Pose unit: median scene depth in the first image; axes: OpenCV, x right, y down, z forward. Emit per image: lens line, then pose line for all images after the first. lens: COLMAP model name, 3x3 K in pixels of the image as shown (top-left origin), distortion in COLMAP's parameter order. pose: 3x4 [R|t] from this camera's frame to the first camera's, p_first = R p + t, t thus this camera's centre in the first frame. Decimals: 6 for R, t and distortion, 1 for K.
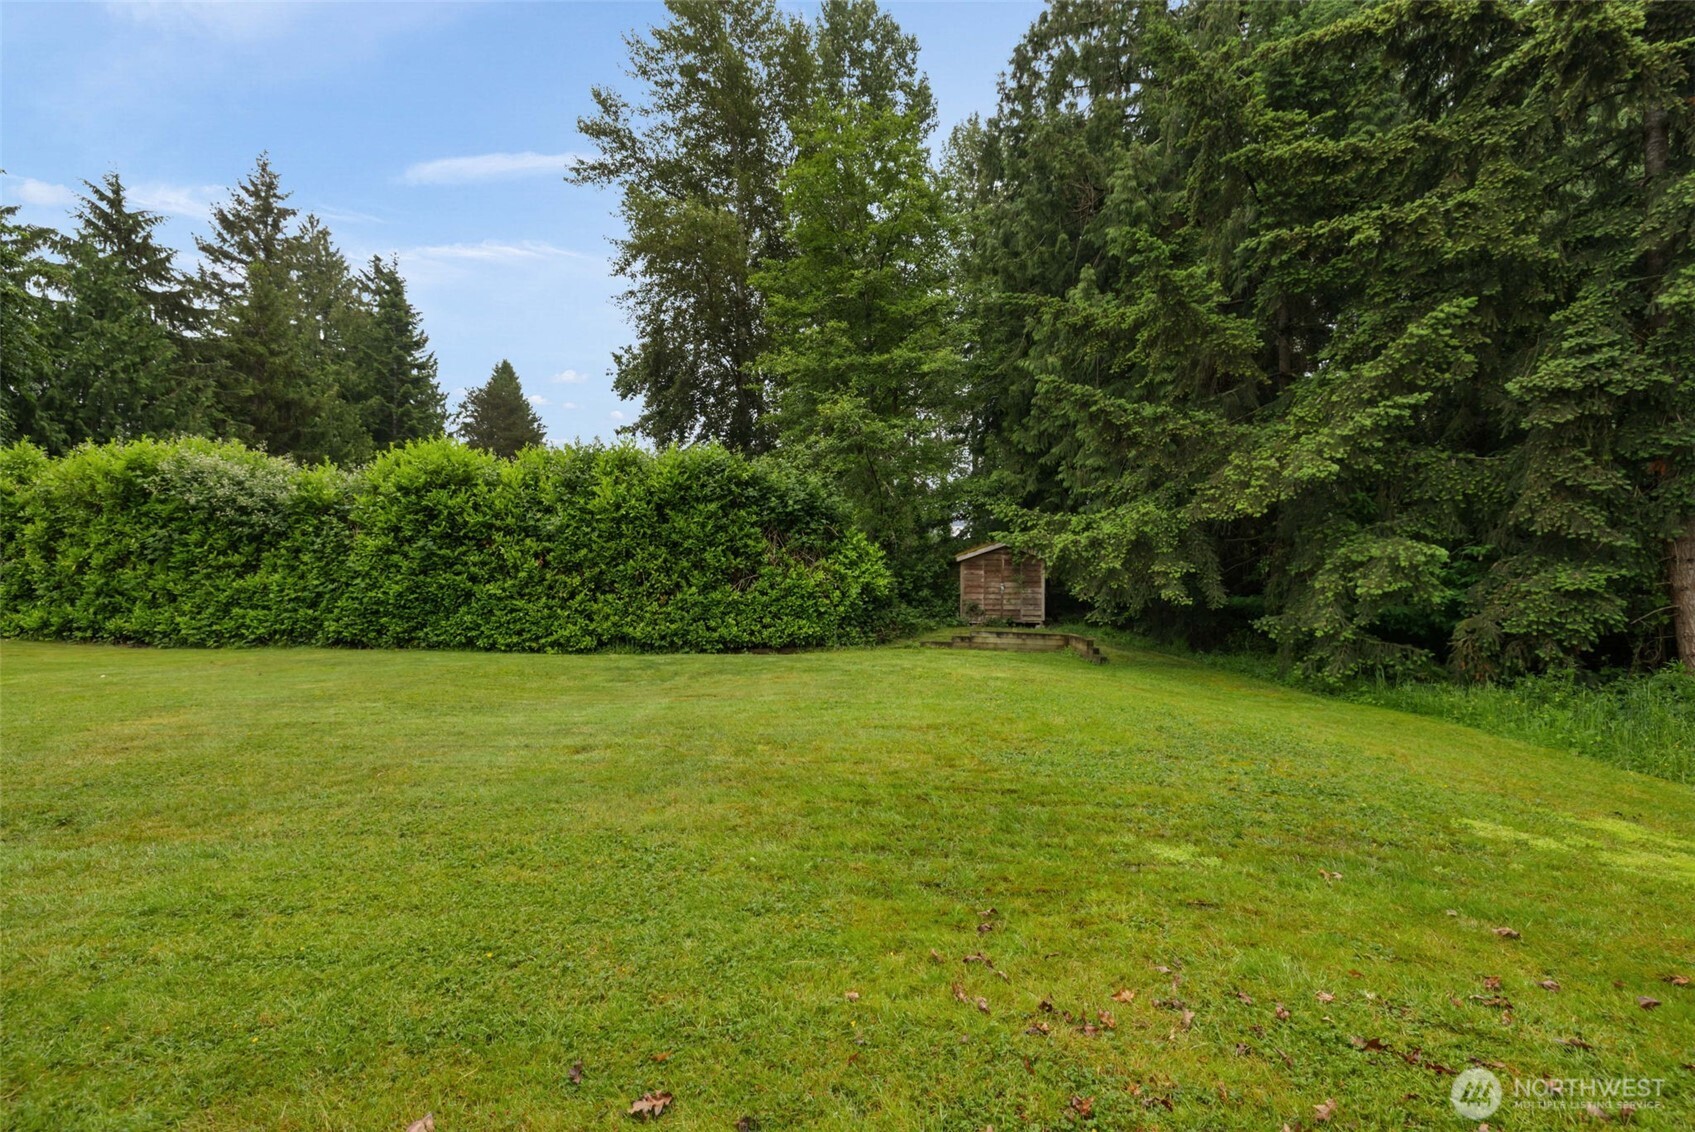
lens RADIAL K [[717.0, 0, 845.9], [0, 717.0, 569.9], [0, 0, 1]] dist [-0.002620, 0.000115]
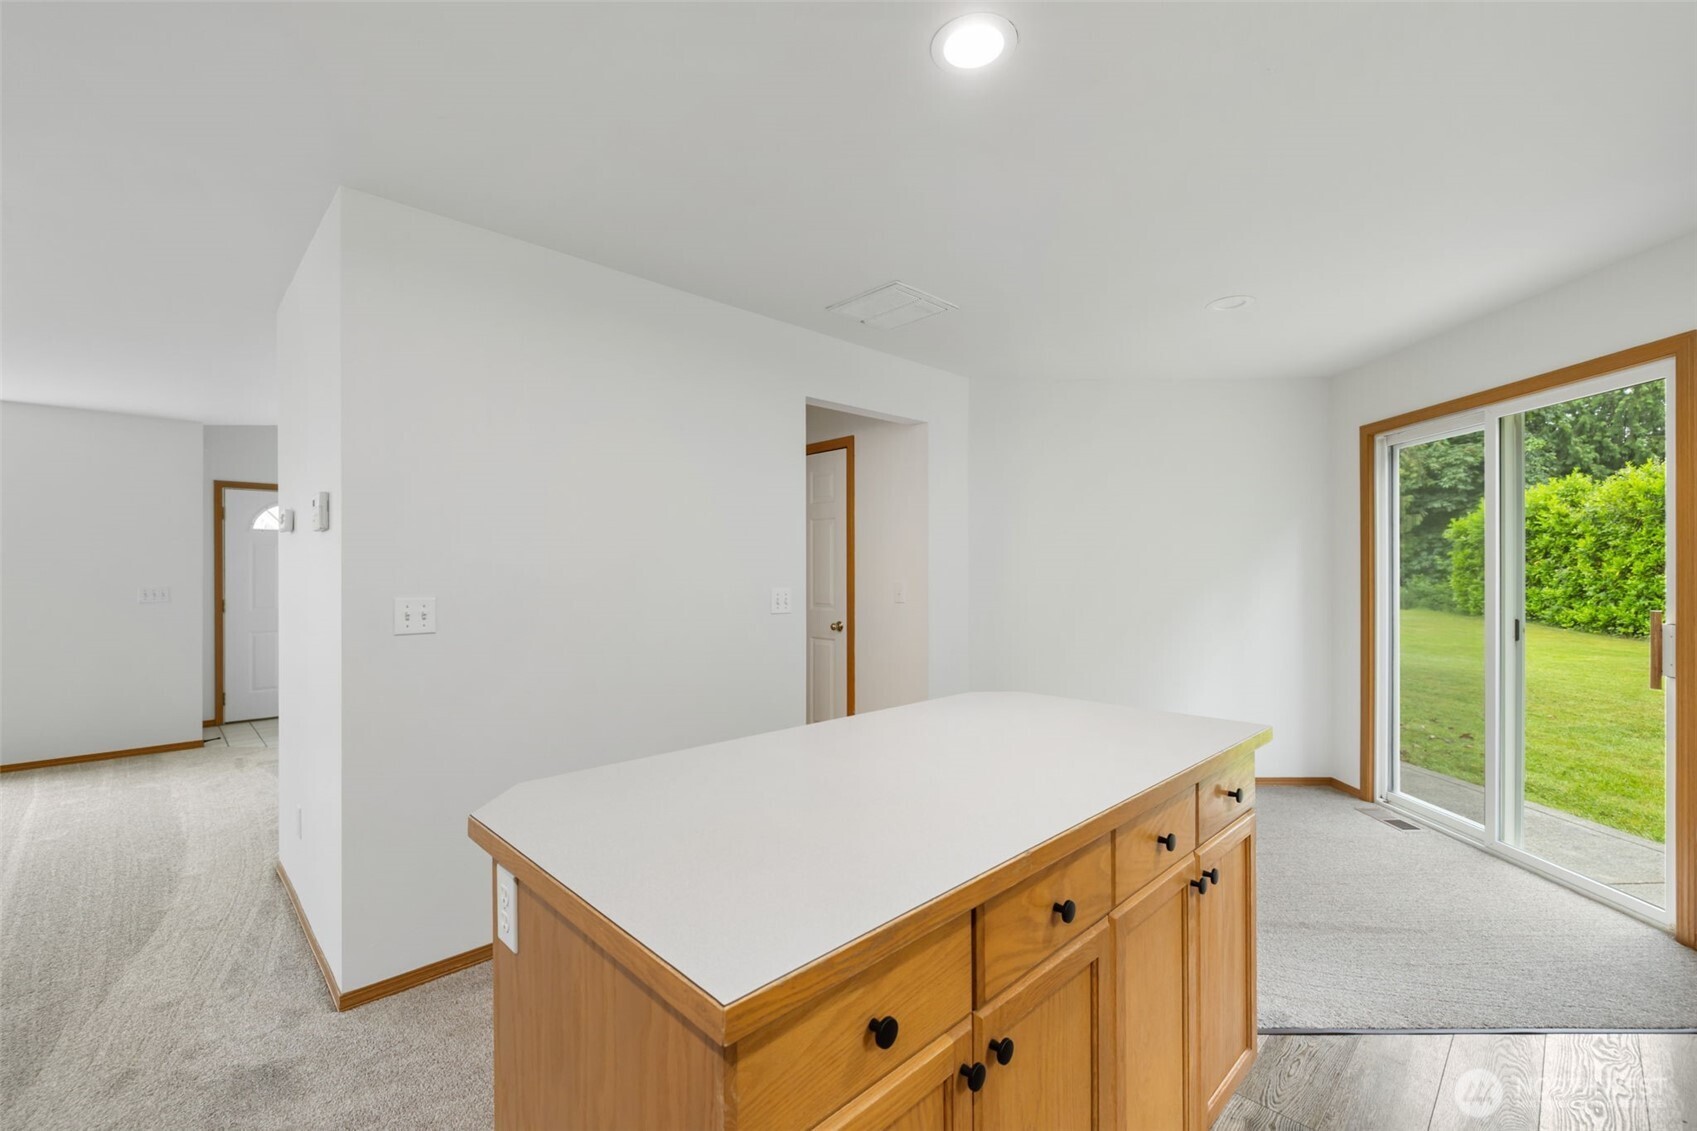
lens RADIAL K [[717.9, 0, 854.3], [0, 717.9, 575.6], [0, 0, 1]] dist [-0.002620, 0.000115]
pose [[-0.047769, 0.001338, -0.998858, 0.175189], [0.008334, 0.999965, 0.000941, -0.011641], [0.998824, -0.008279, -0.047779, -0.215120]]
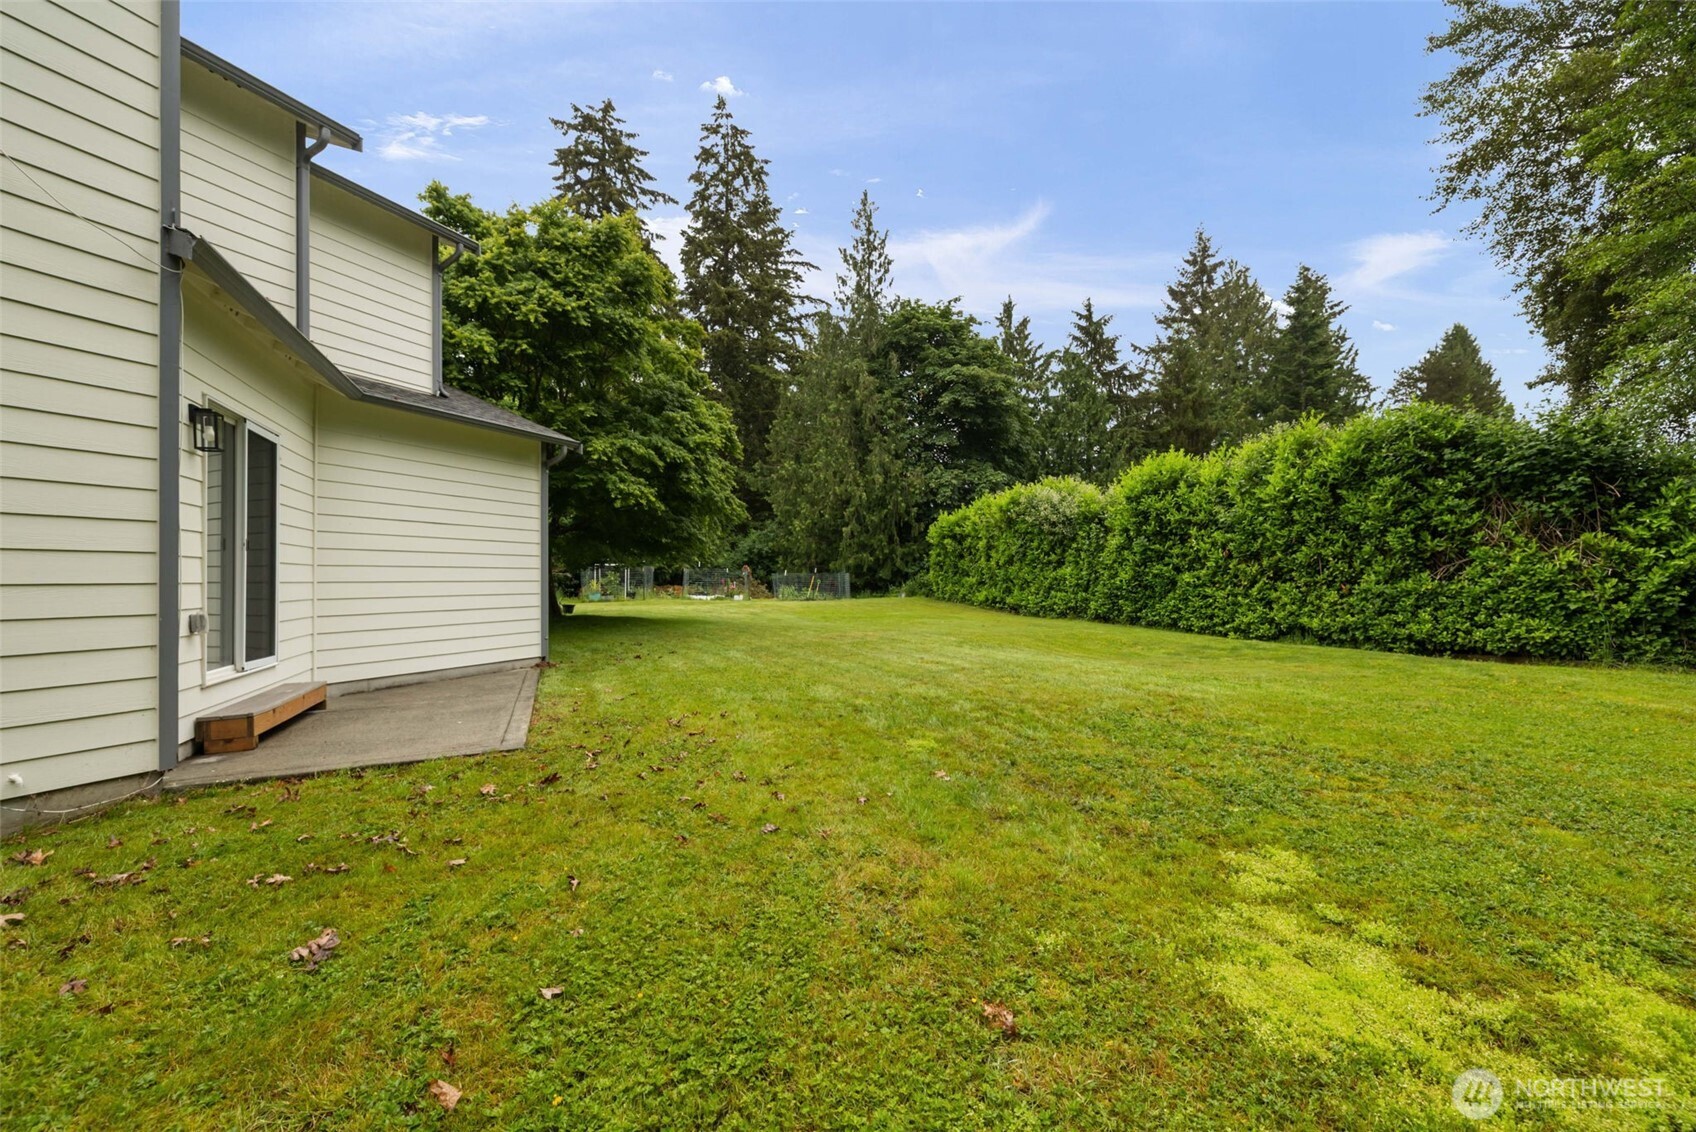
lens RADIAL K [[717.5, 0, 857.0], [0, 717.5, 573.4], [0, 0, 1]] dist [-0.002620, 0.000115]
pose [[0.345424, -0.008862, -0.938405, 0.388702], [0.010844, 0.999926, -0.005452, 0.020200], [0.938384, -0.008293, 0.345495, 0.110507]]
